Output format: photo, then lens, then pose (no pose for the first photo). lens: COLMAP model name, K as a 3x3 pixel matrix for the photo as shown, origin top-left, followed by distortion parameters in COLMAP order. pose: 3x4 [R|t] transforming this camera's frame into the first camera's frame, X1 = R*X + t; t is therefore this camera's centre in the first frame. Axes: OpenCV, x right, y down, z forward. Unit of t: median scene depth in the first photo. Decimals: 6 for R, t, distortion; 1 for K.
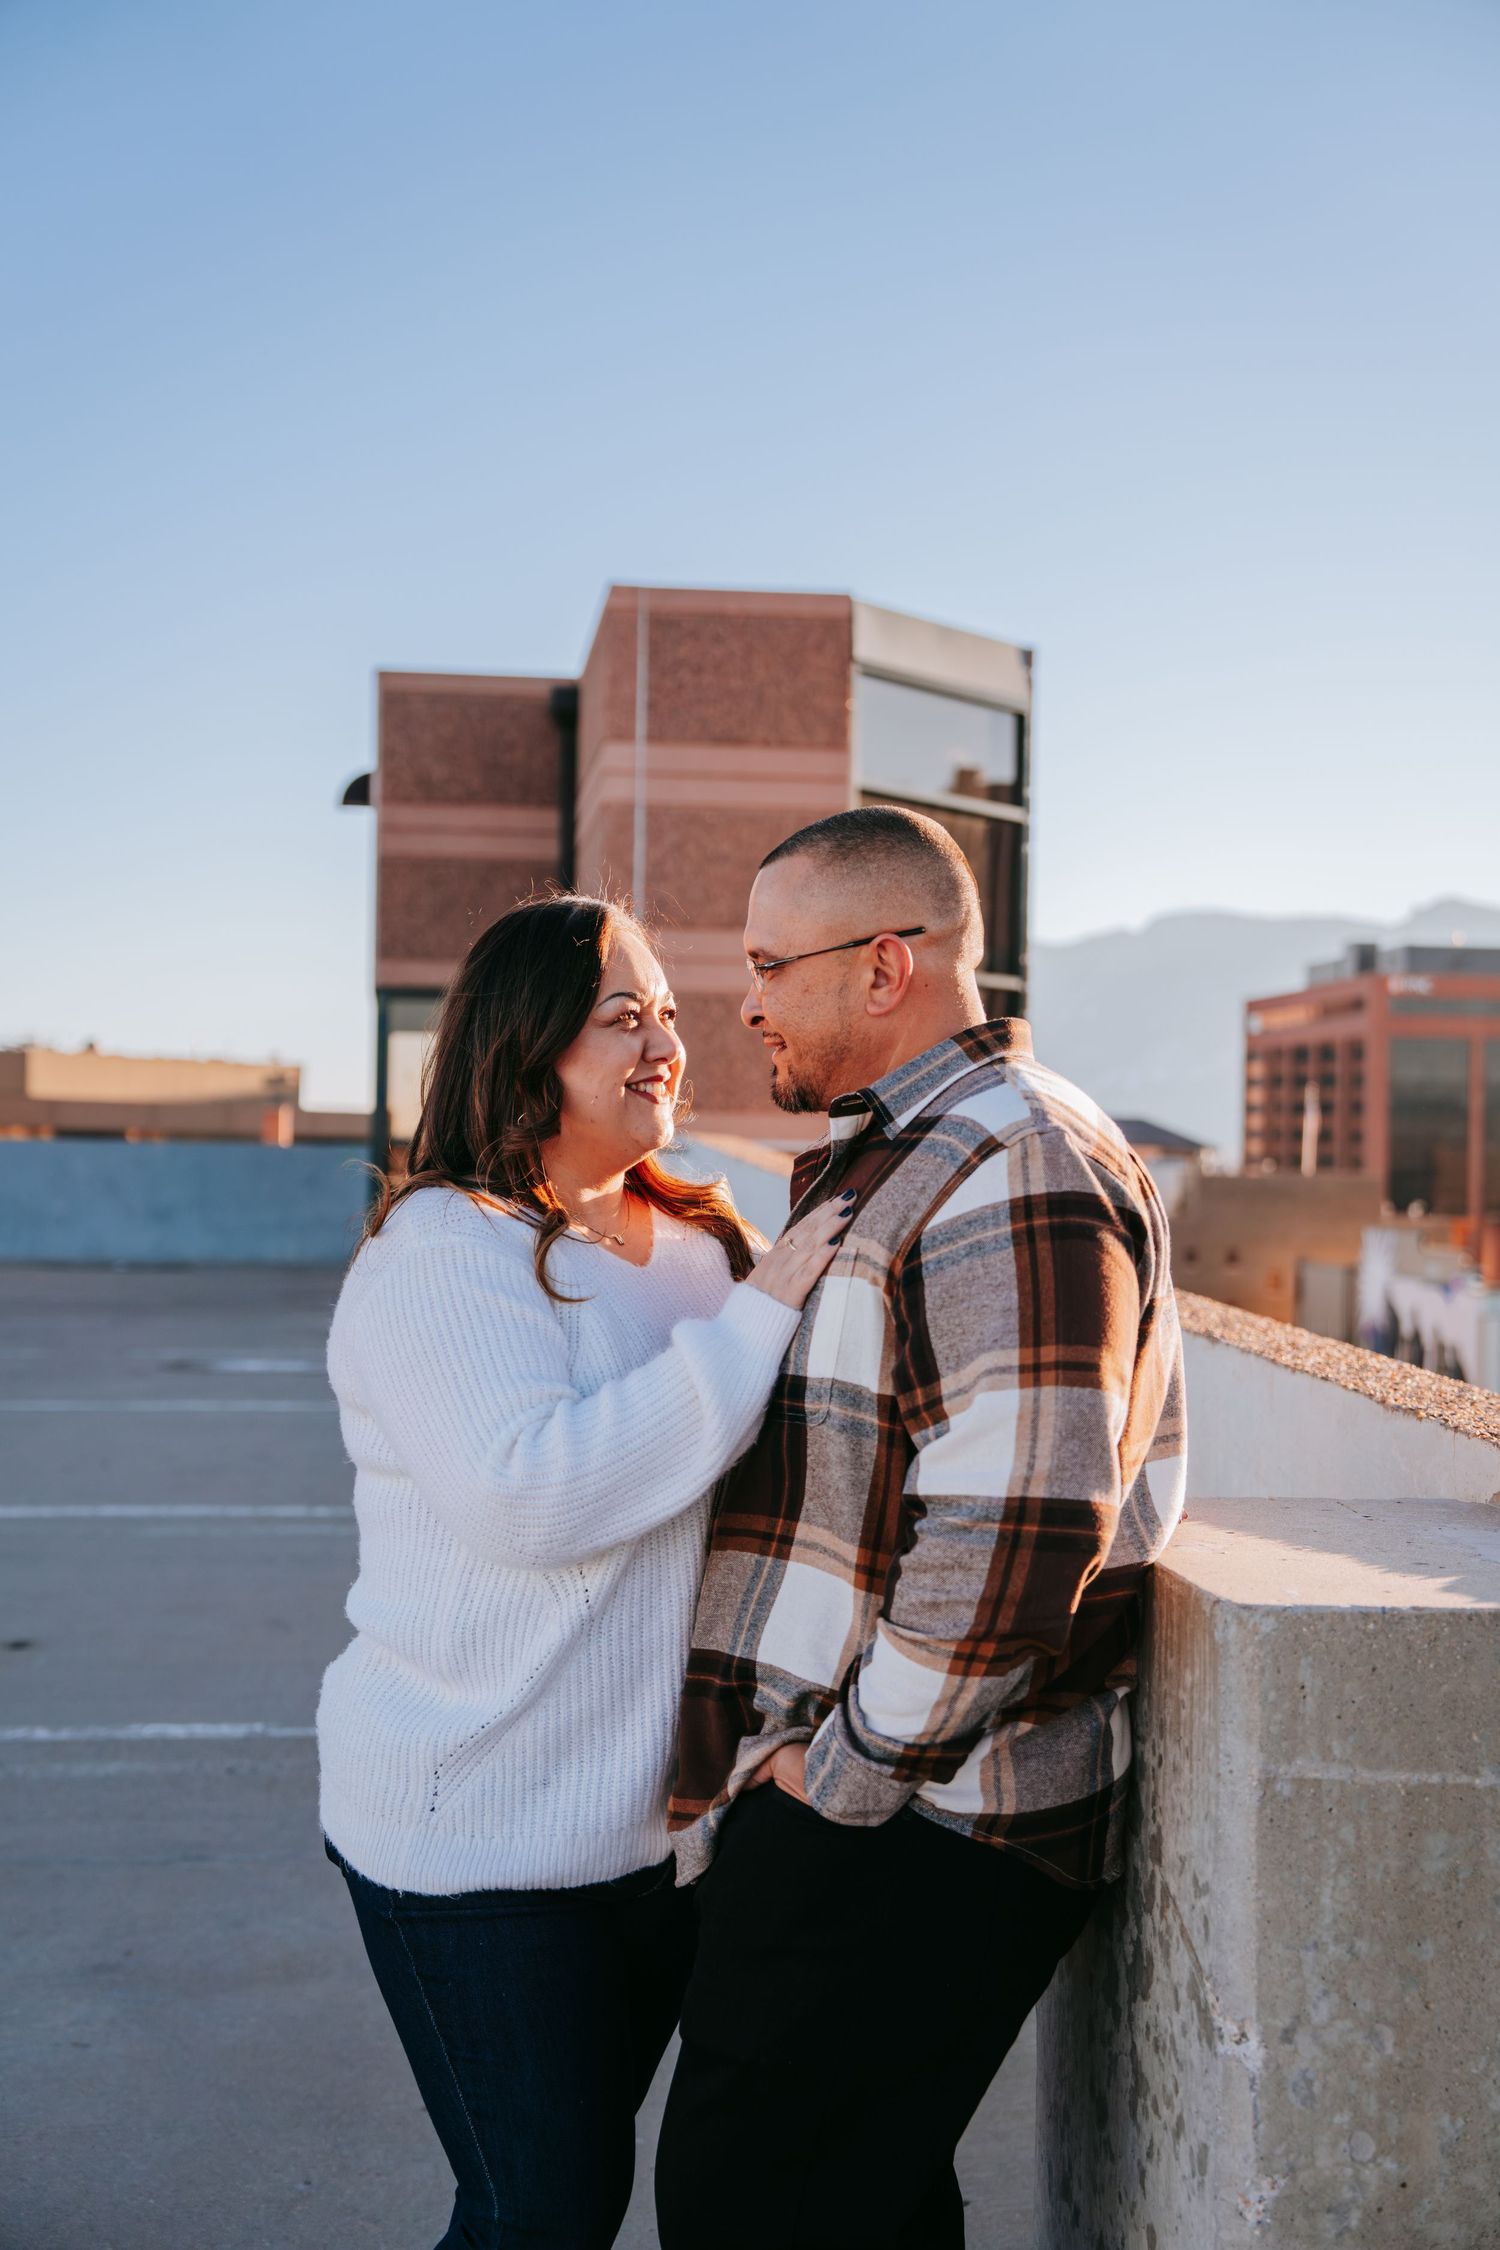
lens RADIAL K [[2658.3, 0, 750.0], [0, 2658.3, 1125.0], [0, 0, 1]] dist [-0.211344, 0.002583]
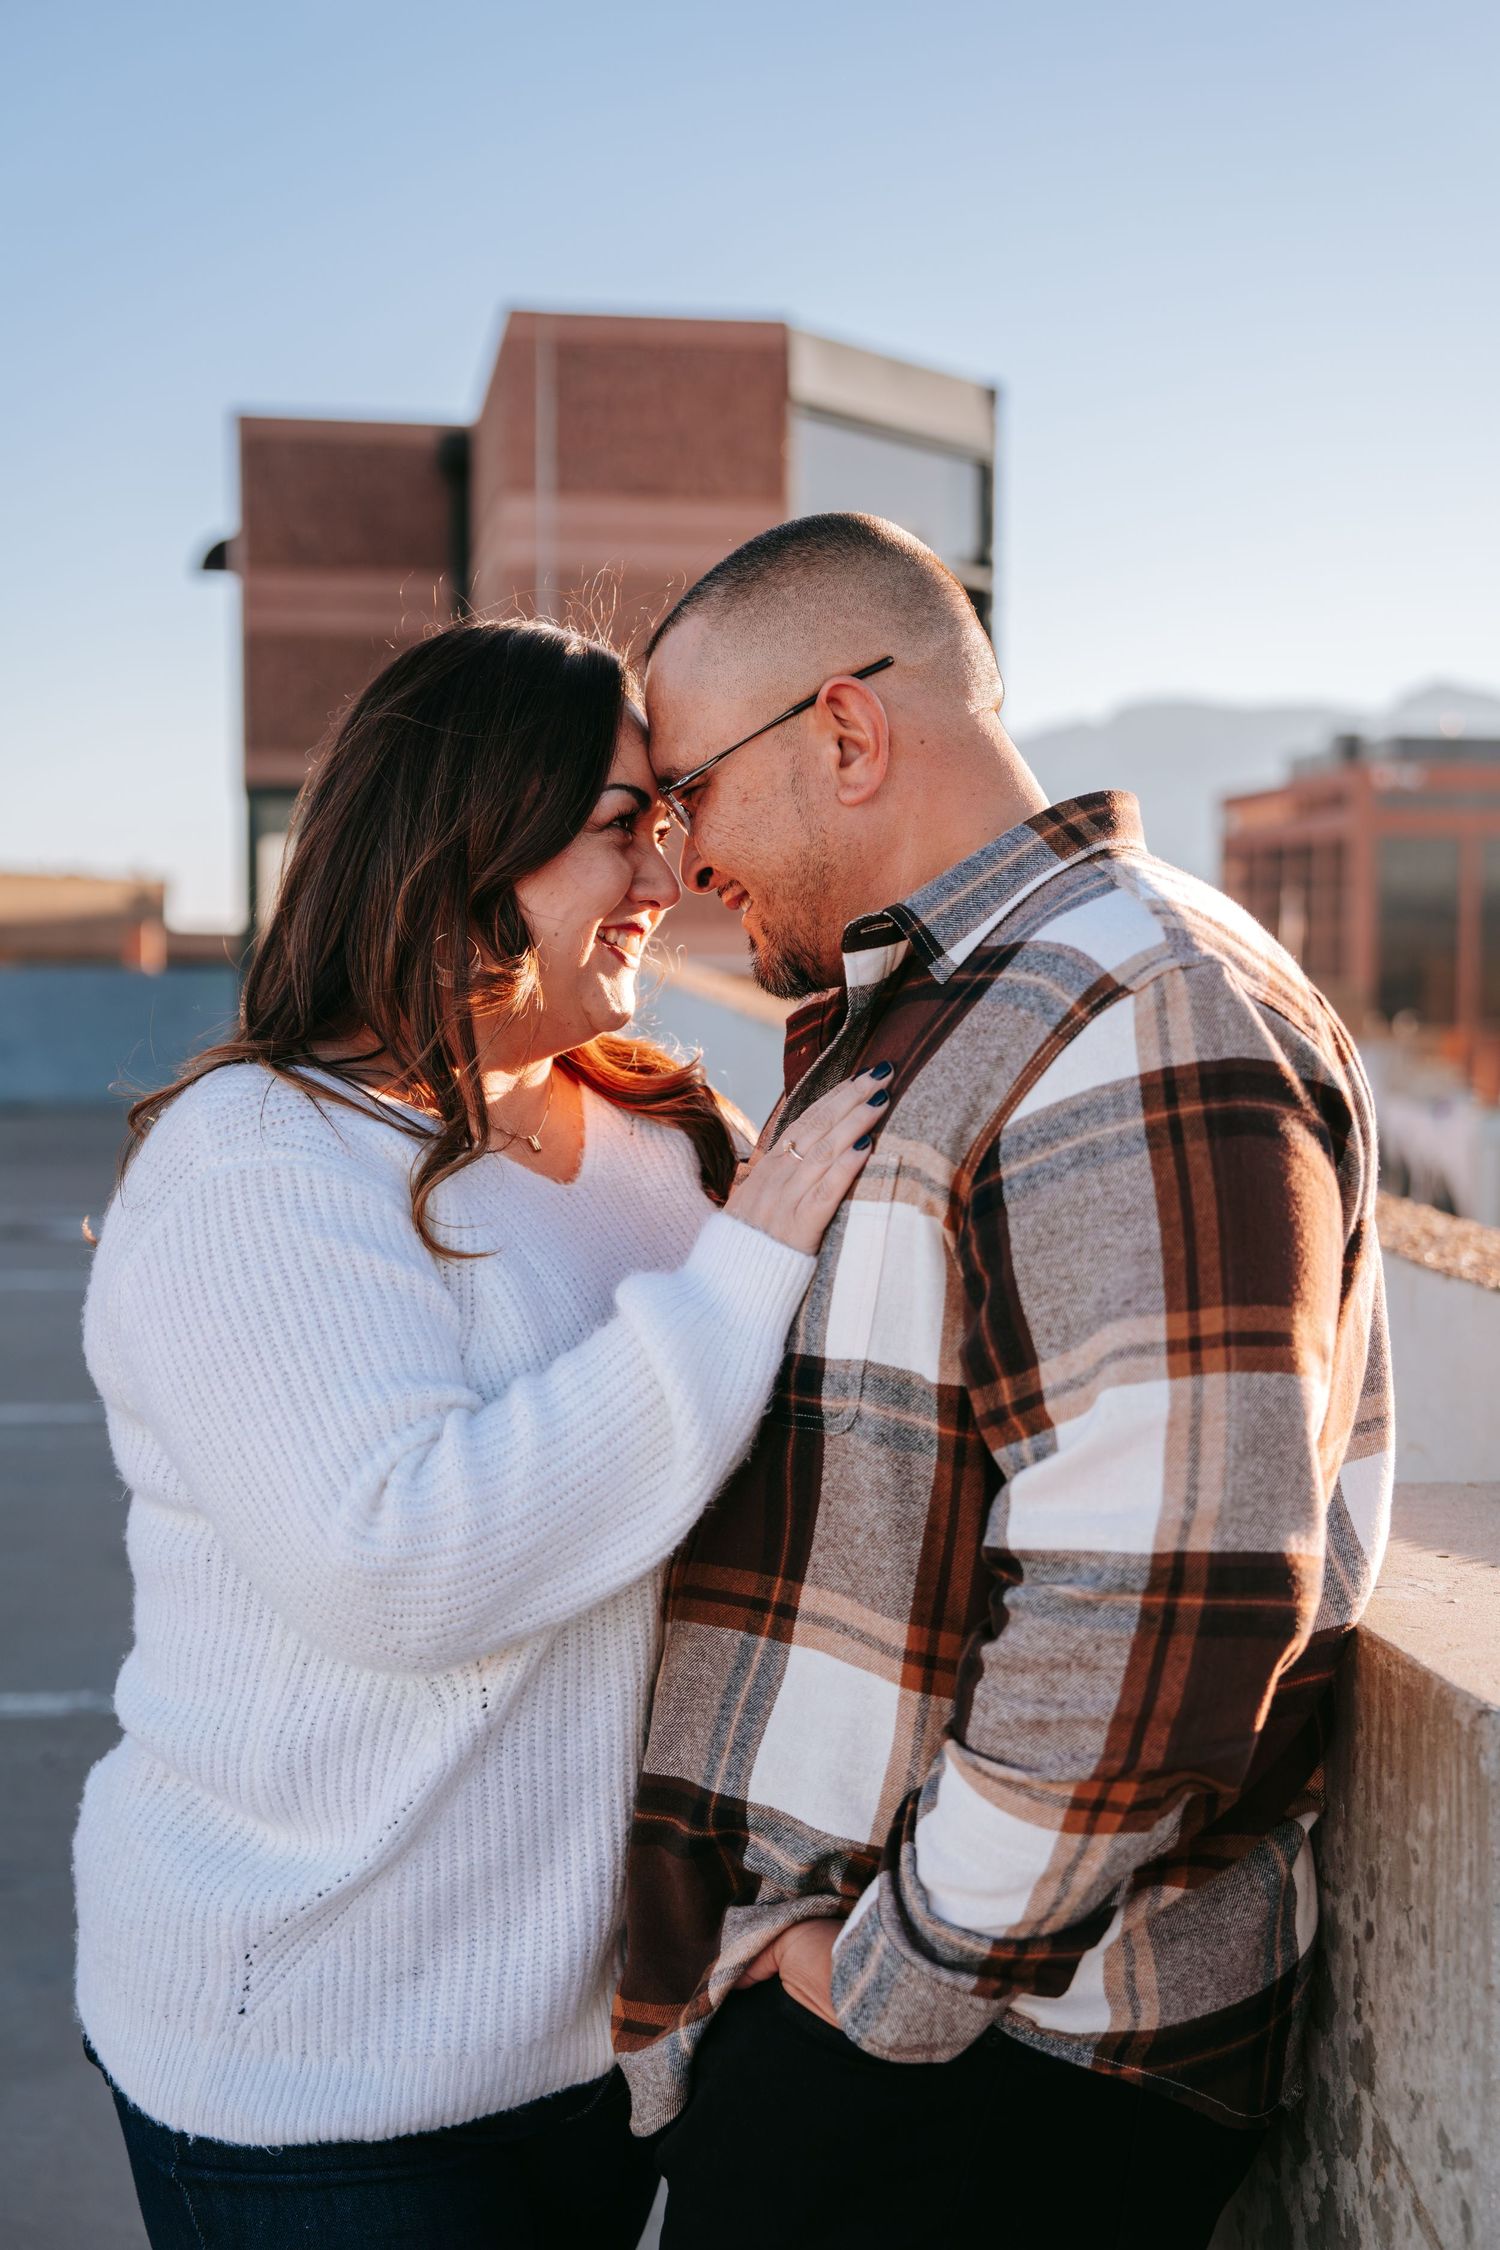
lens RADIAL K [[3376.3, 0, 750.0], [0, 3376.3, 1125.0], [0, 0, 1]] dist [-0.020065, -0.034480]
pose [[0.999128, -0.028826, 0.030212, -0.018528], [0.027236, 0.998287, 0.051790, -0.003886], [-0.031654, -0.050922, 0.998201, 0.202824]]
